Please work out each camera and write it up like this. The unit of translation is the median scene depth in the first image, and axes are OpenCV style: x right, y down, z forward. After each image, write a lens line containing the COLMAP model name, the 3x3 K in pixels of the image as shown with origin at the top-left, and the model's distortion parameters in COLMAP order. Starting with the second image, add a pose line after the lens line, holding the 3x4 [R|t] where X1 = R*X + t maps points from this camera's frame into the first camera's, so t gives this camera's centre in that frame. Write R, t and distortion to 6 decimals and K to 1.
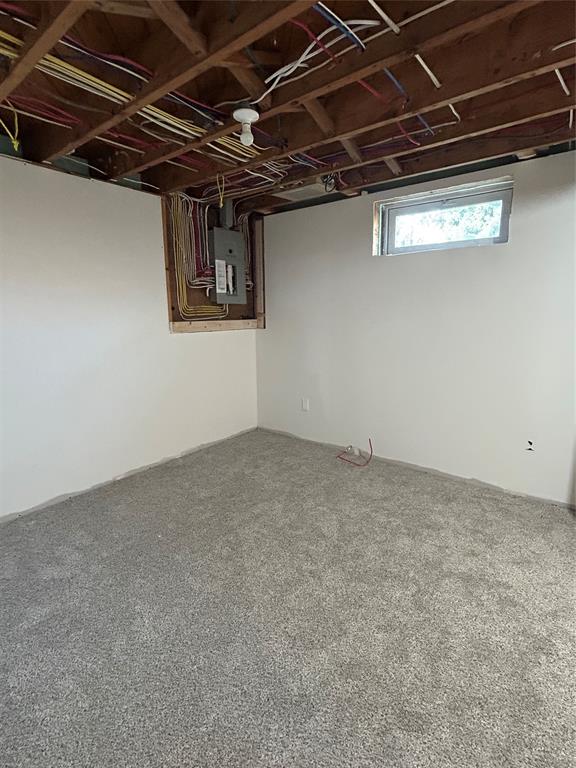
lens RADIAL K [[380.3, 0, 292.5], [0, 380.3, 385.5], [0, 0, 1]] dist [-0.005050, 0.006697]
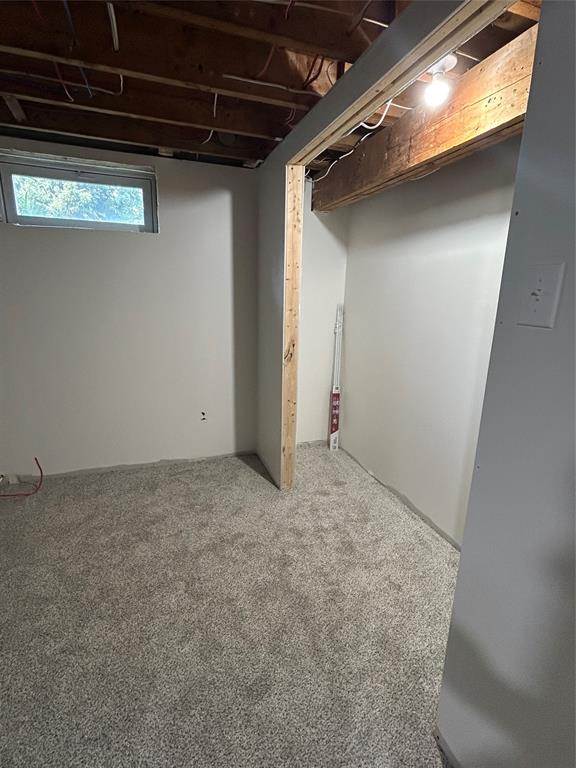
lens RADIAL K [[380.3, 0, 292.2], [0, 380.3, 384.8], [0, 0, 1]] dist [-0.005050, 0.006697]
pose [[0.533983, -0.183110, 0.825429, -0.185560], [0.138310, 0.982034, 0.128376, -0.050297], [-0.834106, 0.045615, 0.549715, 0.137957]]
